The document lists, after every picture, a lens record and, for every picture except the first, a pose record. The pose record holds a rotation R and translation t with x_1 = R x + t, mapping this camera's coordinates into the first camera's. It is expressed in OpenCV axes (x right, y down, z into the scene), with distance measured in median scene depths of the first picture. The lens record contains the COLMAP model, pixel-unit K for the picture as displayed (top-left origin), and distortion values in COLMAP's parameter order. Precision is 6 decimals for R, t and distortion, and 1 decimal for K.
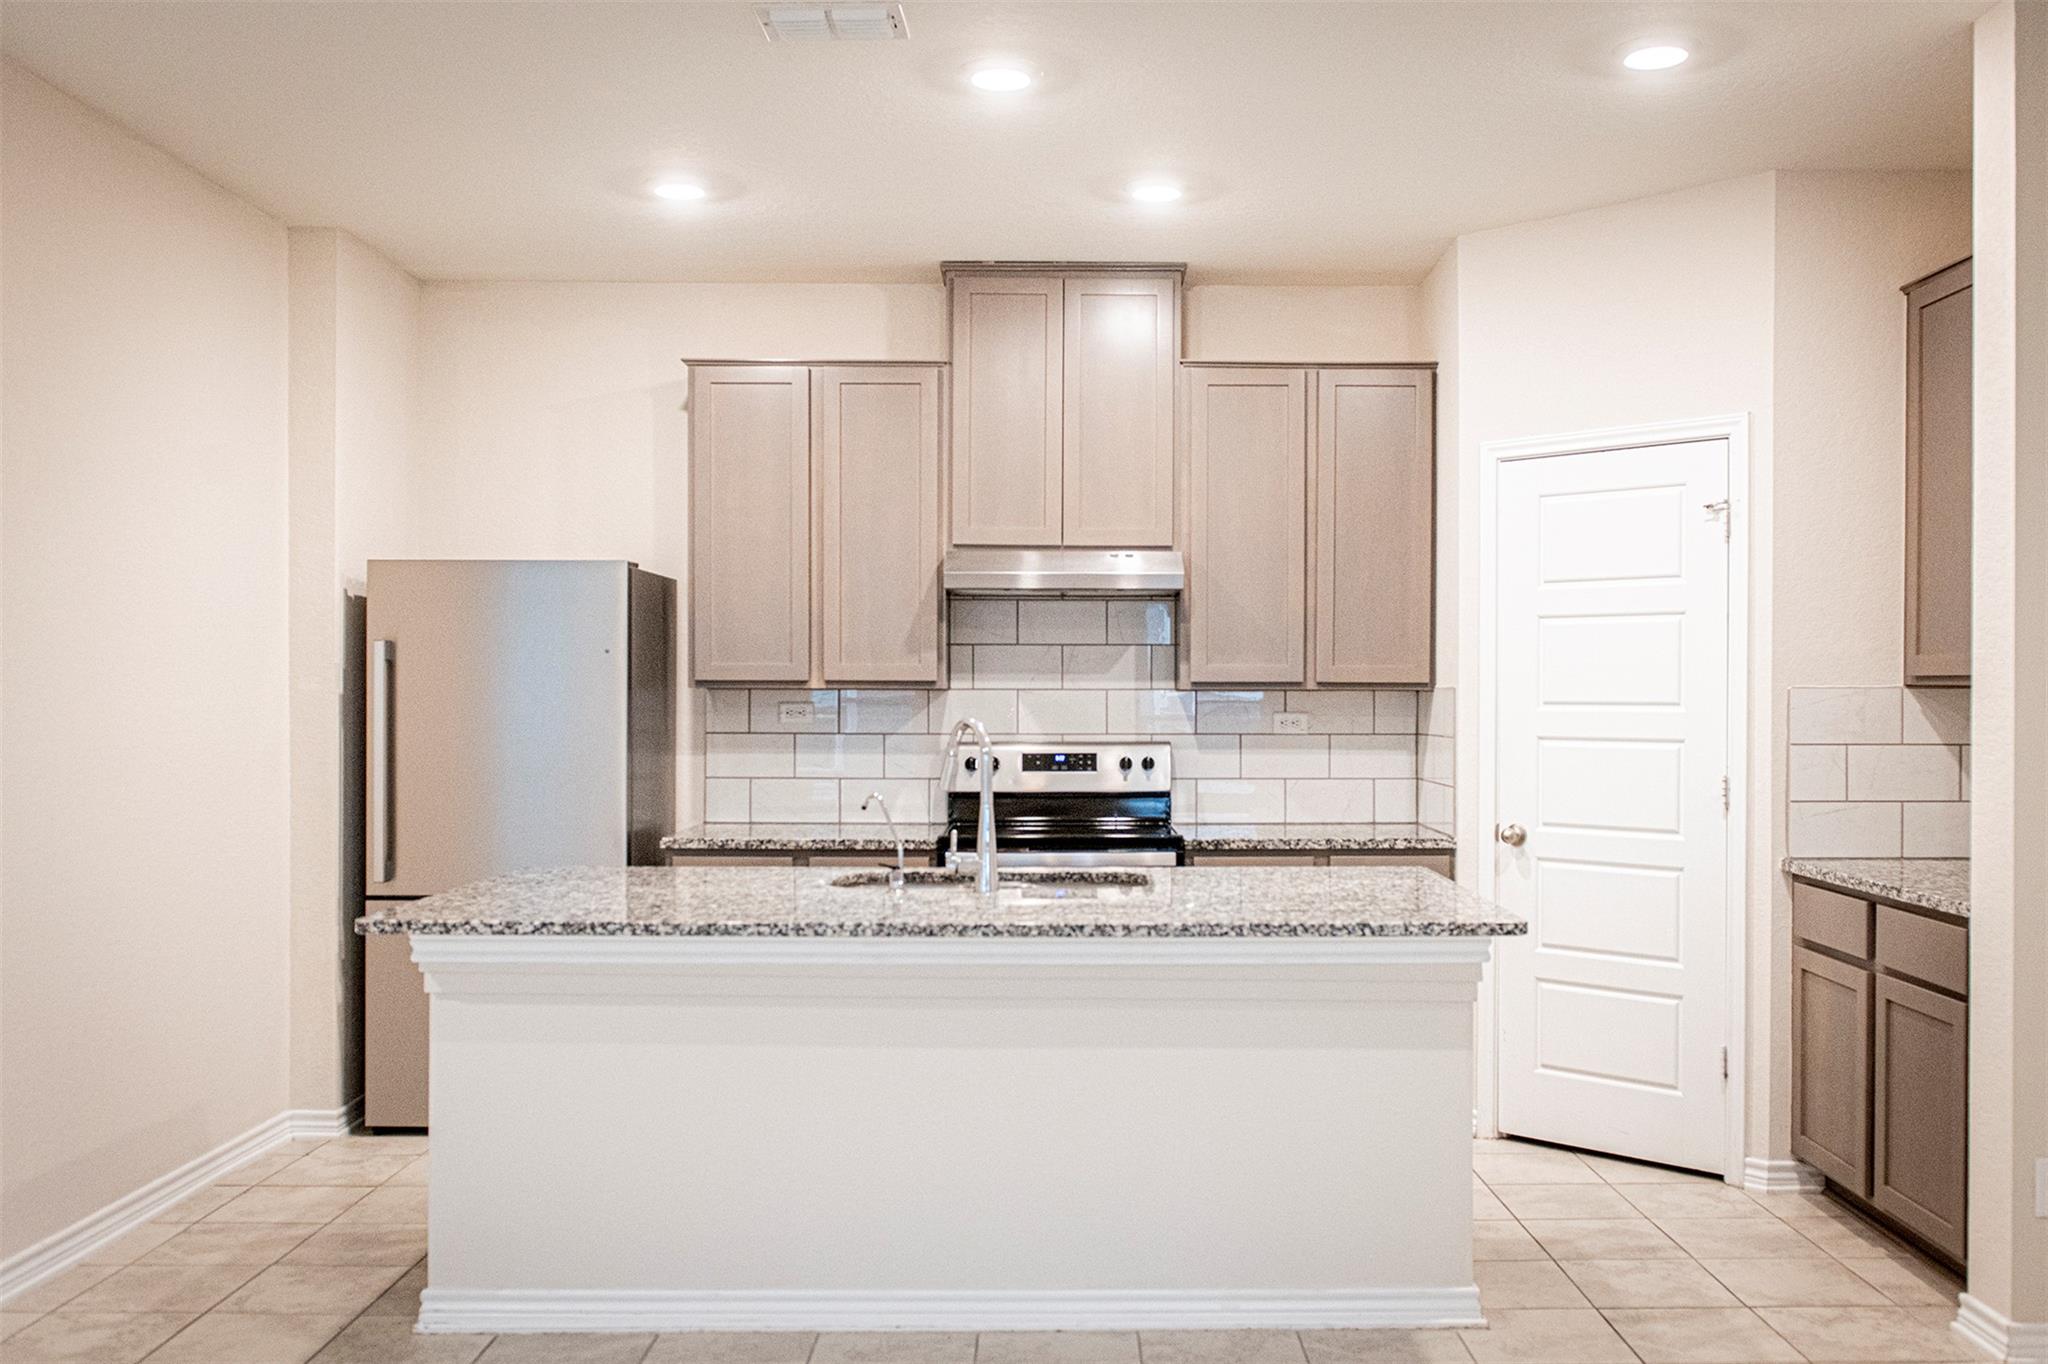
lens RADIAL K [[1811.3, 0, 1026.2], [0, 1811.3, 671.0], [0, 0, 1]] dist [0.001411, 0.002725]
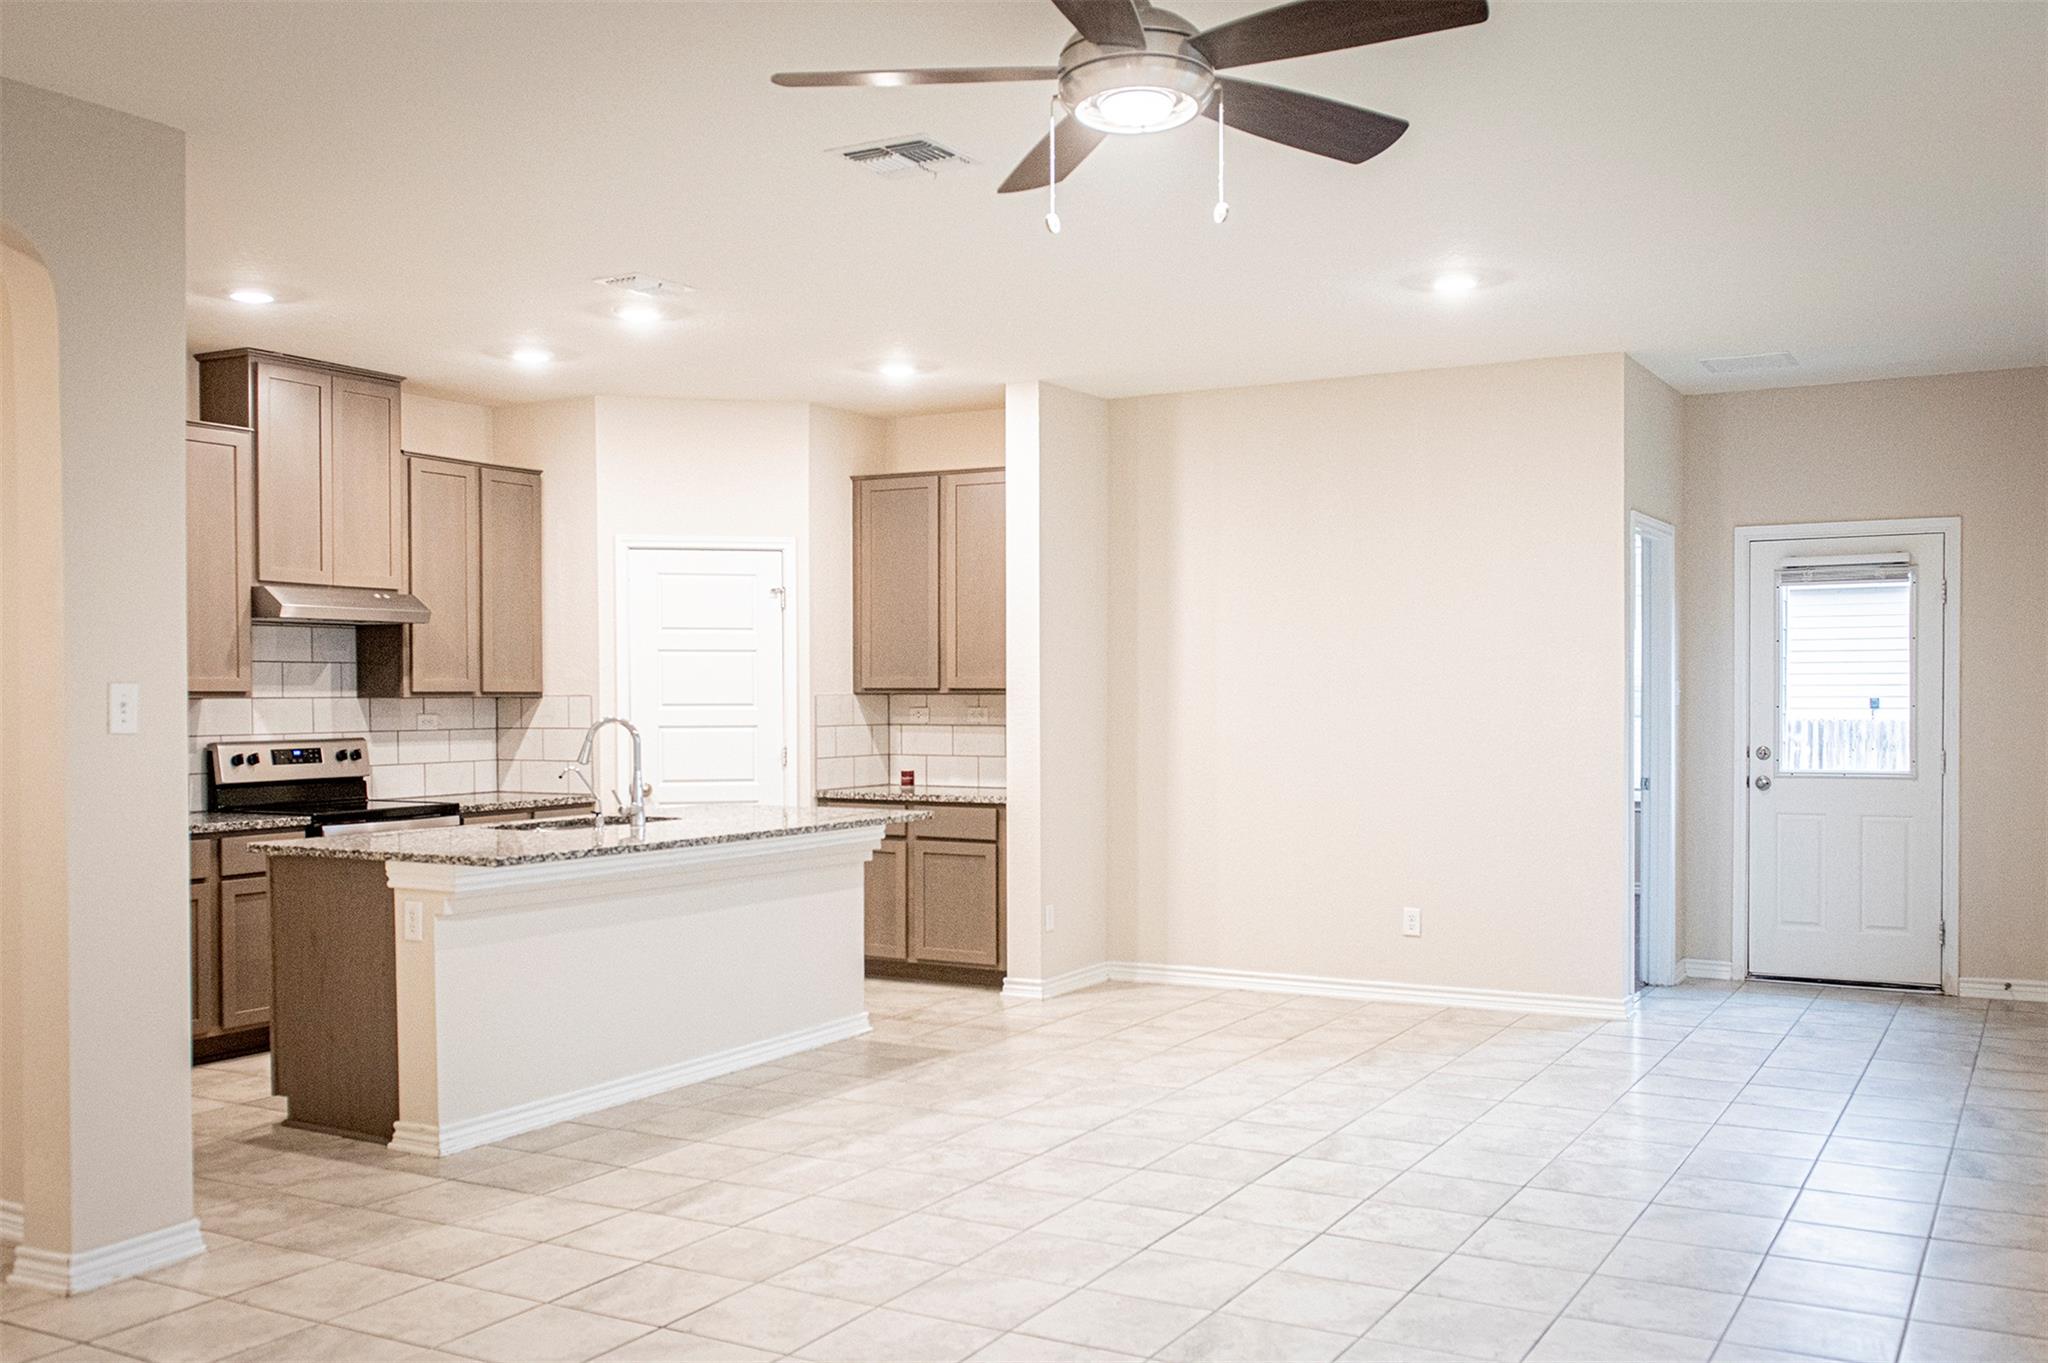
lens RADIAL K [[1811.3, 0, 1029.5], [0, 1811.3, 695.9], [0, 0, 1]] dist [0.001411, 0.002725]
pose [[0.493861, -0.003640, 0.869533, -0.851270], [-0.006075, 0.999952, 0.007637, -0.003855], [-0.869520, -0.009054, 0.493815, -0.055953]]
